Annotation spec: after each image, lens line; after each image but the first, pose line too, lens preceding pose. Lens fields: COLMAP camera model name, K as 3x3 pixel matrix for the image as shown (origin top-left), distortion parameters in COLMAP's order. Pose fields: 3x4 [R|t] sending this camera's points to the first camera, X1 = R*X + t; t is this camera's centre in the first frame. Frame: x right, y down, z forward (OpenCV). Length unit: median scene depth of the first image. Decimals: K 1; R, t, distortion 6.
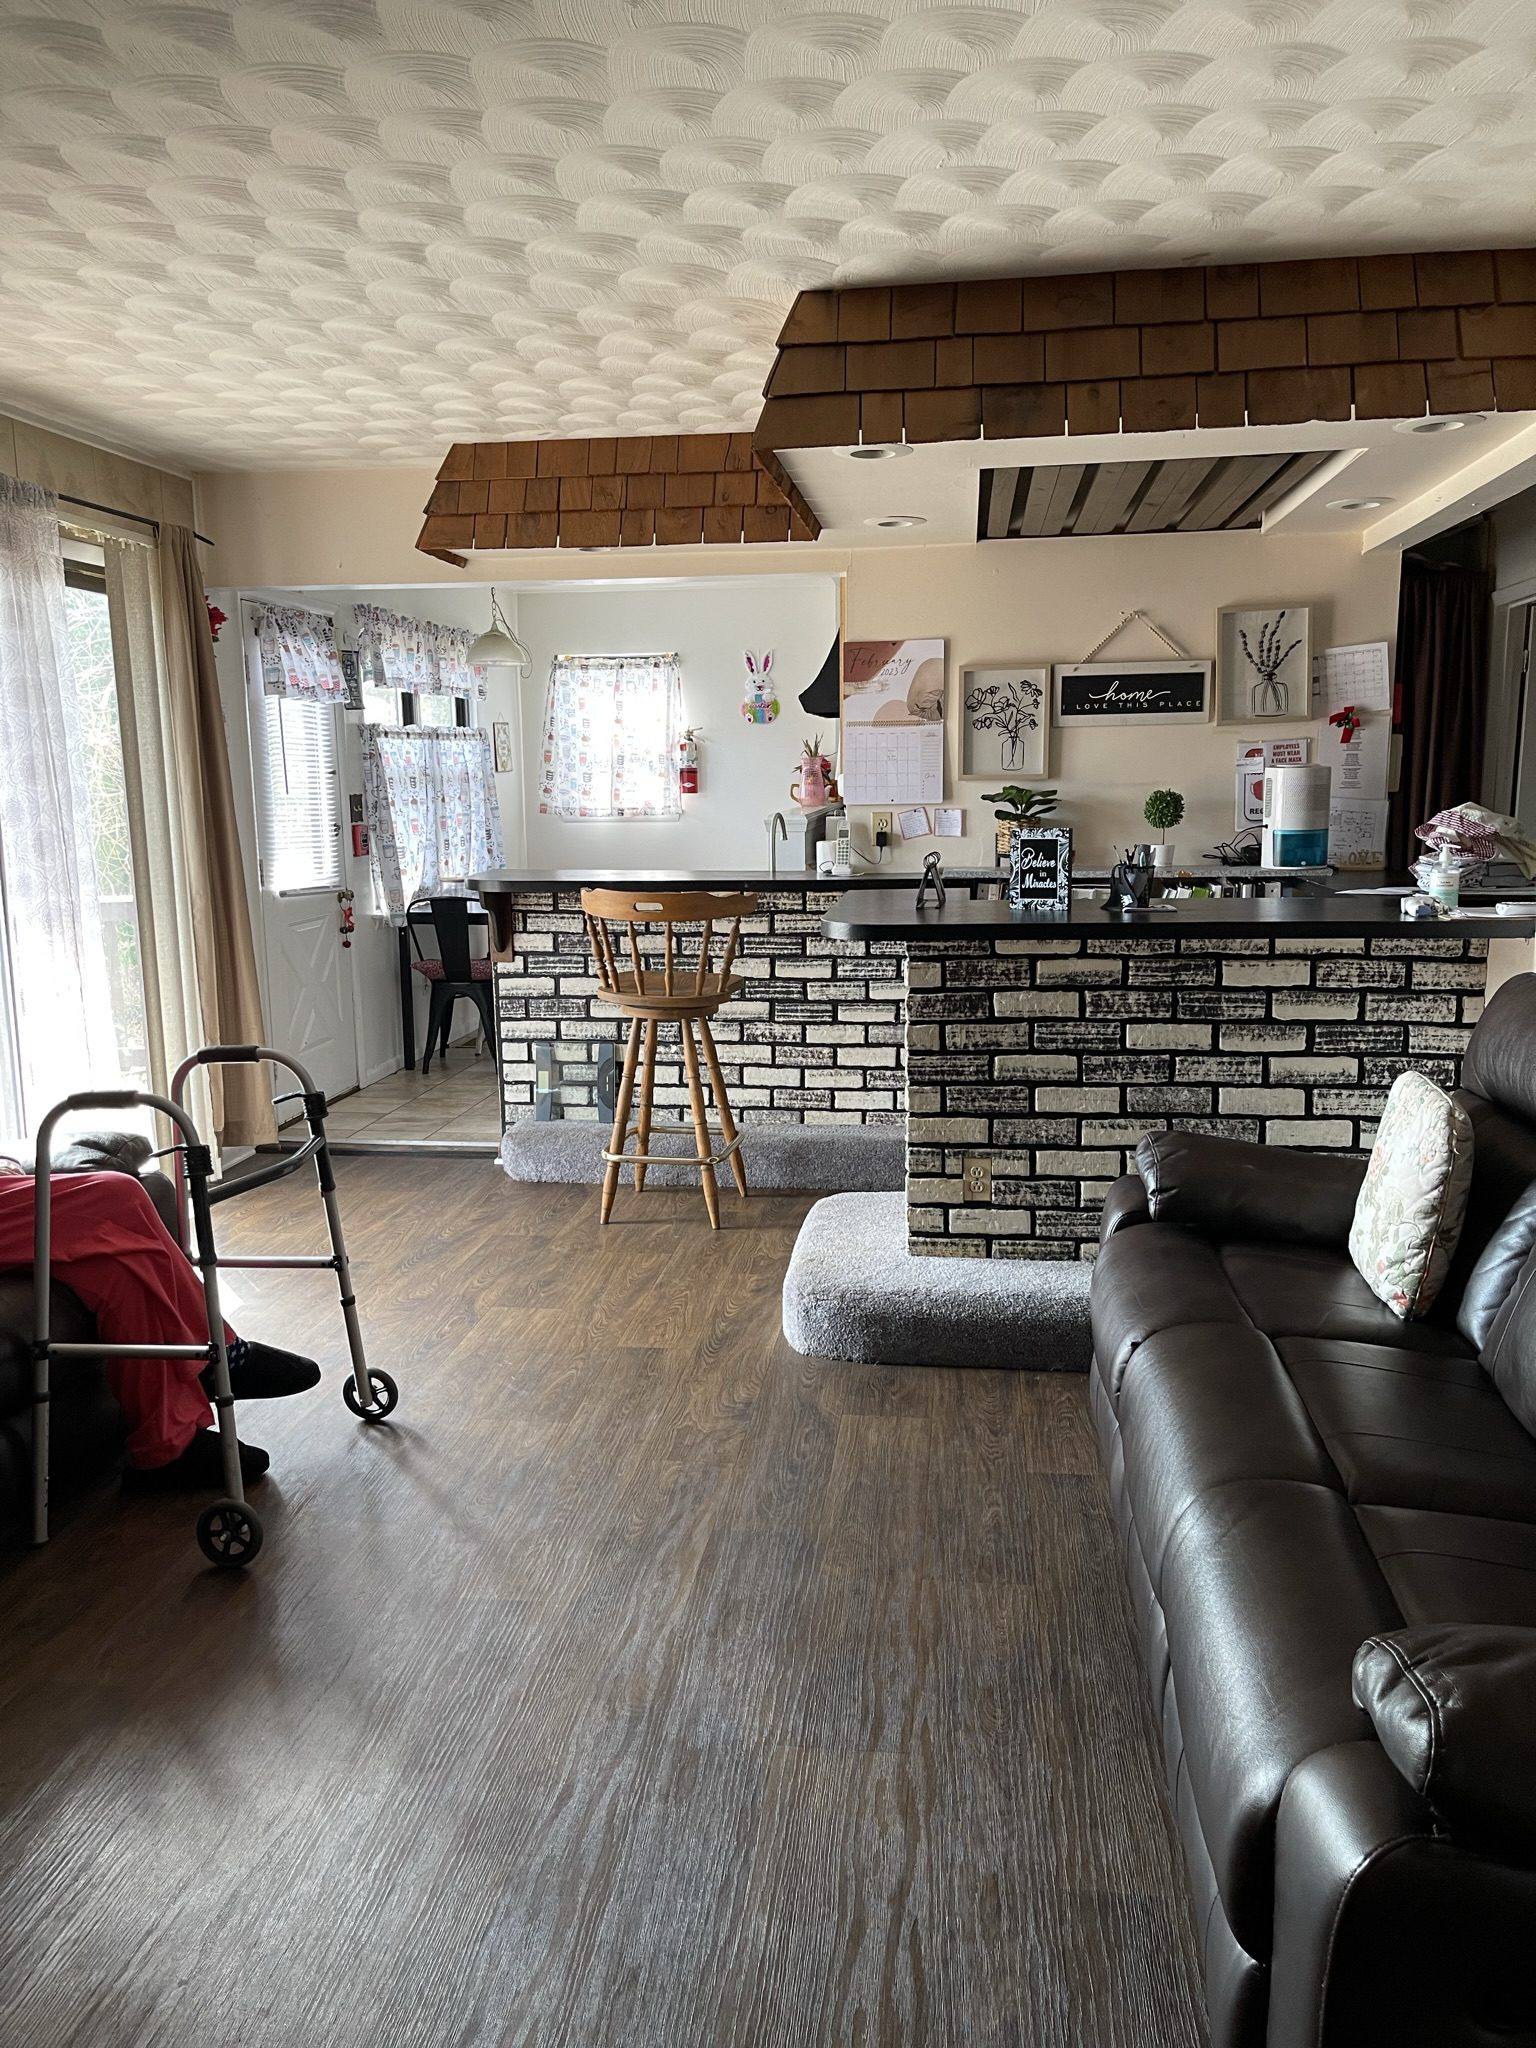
lens RADIAL K [[1572.3, 0, 766.1], [0, 1572.3, 1015.3], [0, 0, 1]] dist [0.066466, -0.114346]
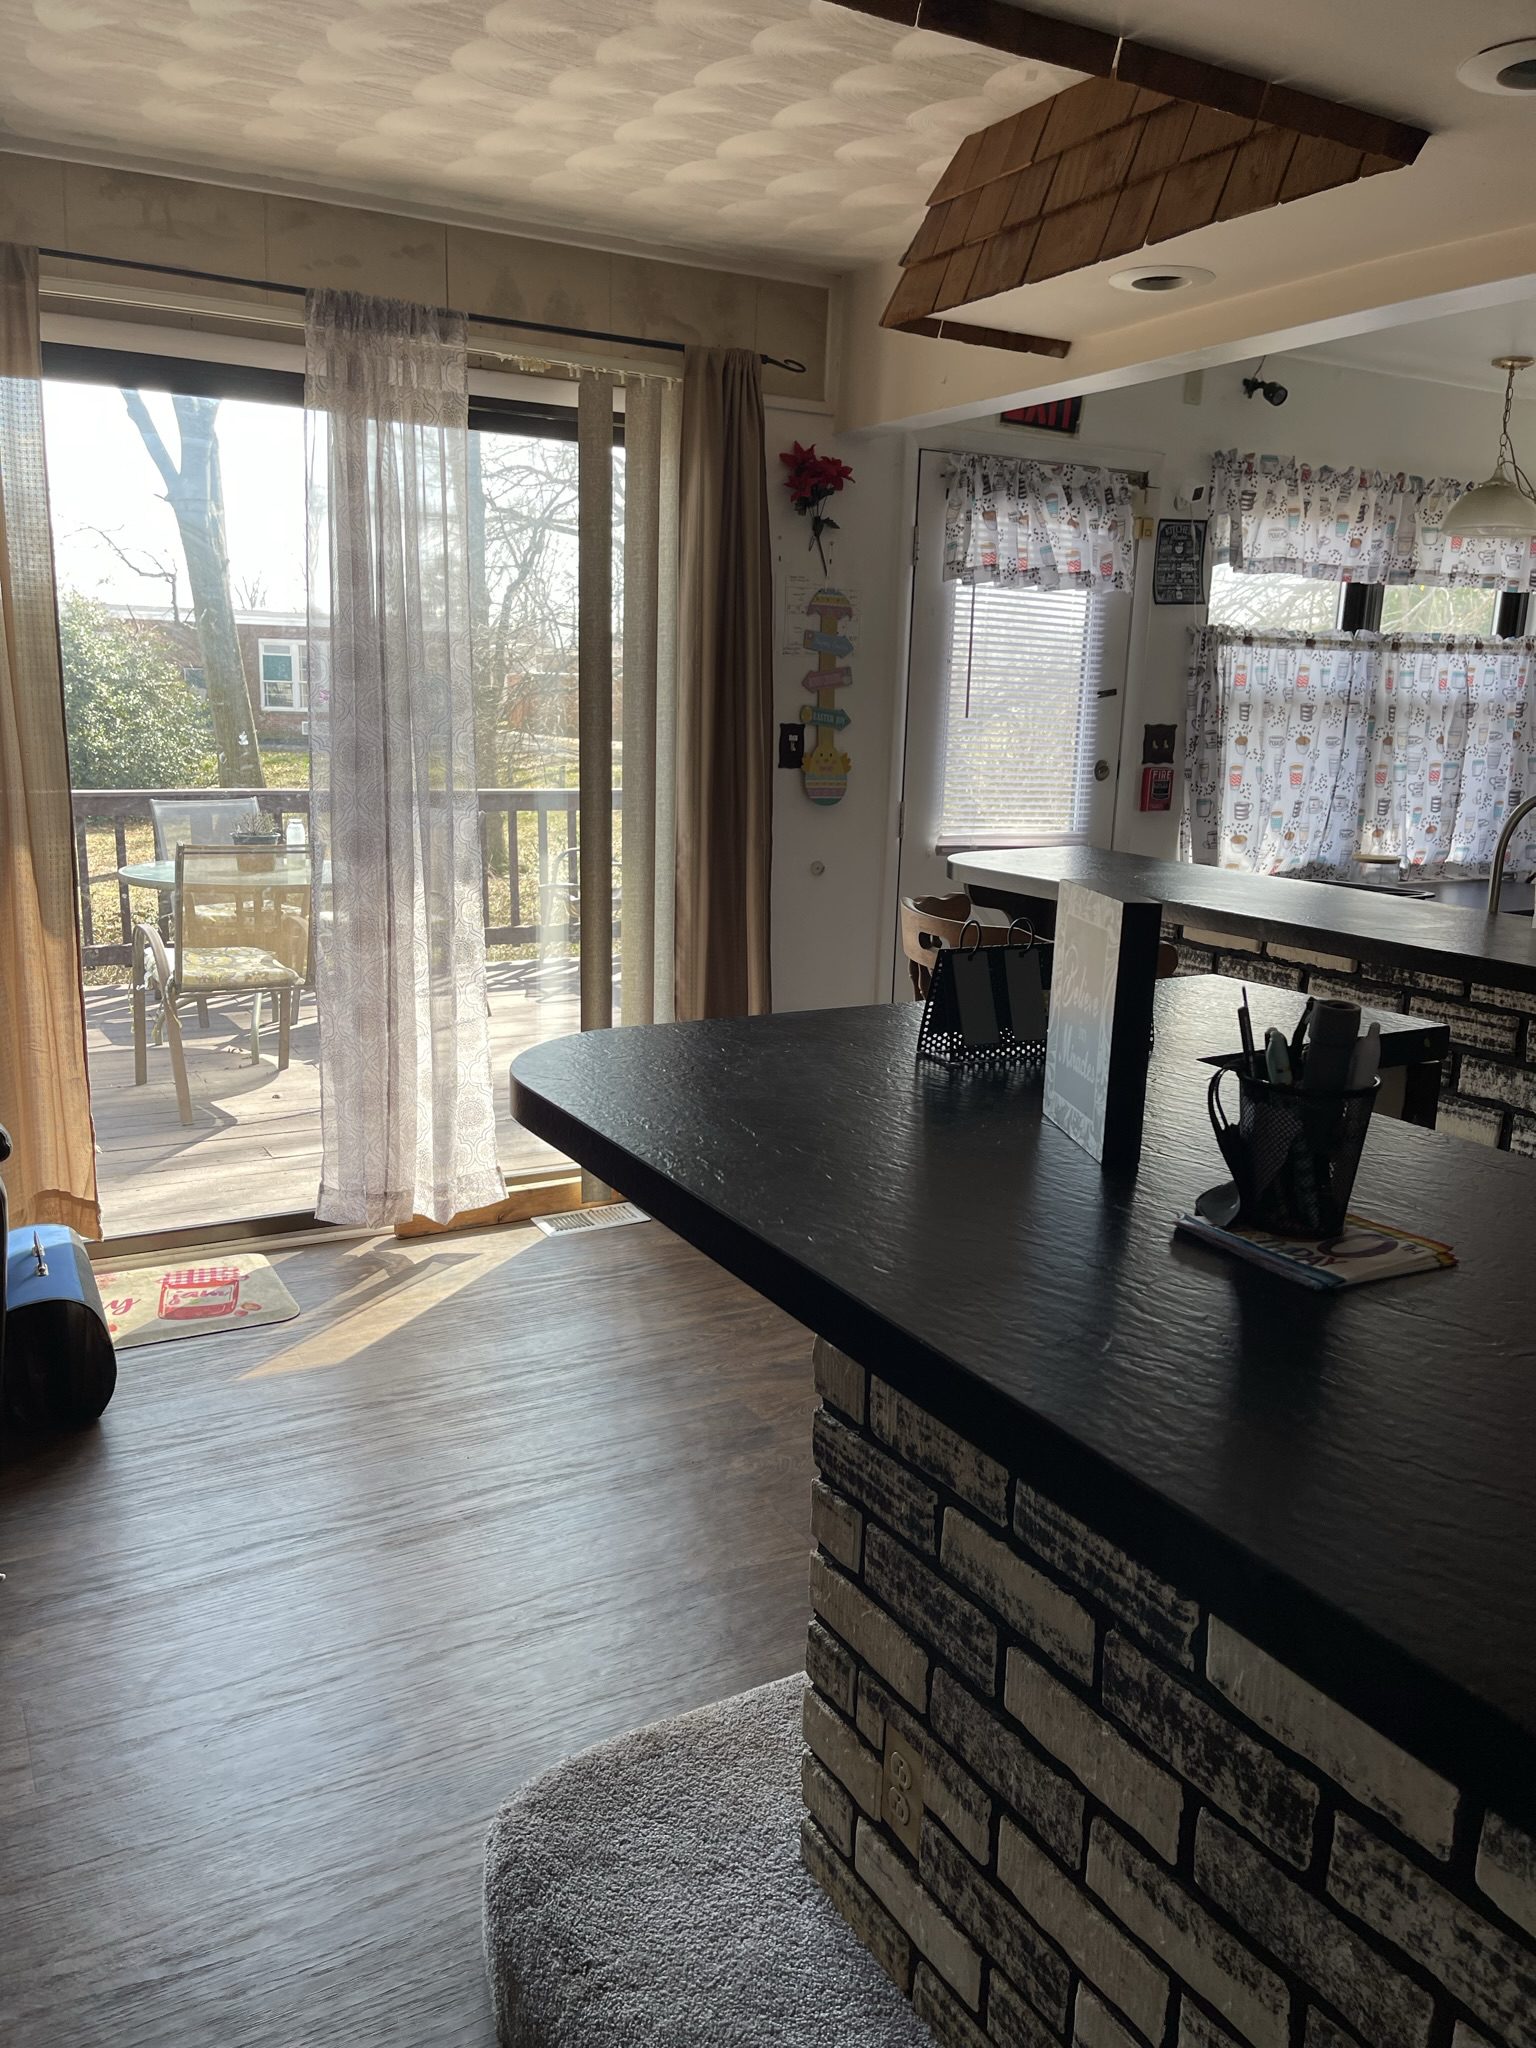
lens RADIAL K [[1572.3, 0, 766.1], [0, 1572.3, 1015.3], [0, 0, 1]] dist [0.066466, -0.114346]
pose [[0.593506, 0.190693, -0.781912, 0.234331], [-0.158439, 0.980197, 0.118789, -0.072648], [0.789081, 0.053383, 0.611966, 0.460866]]
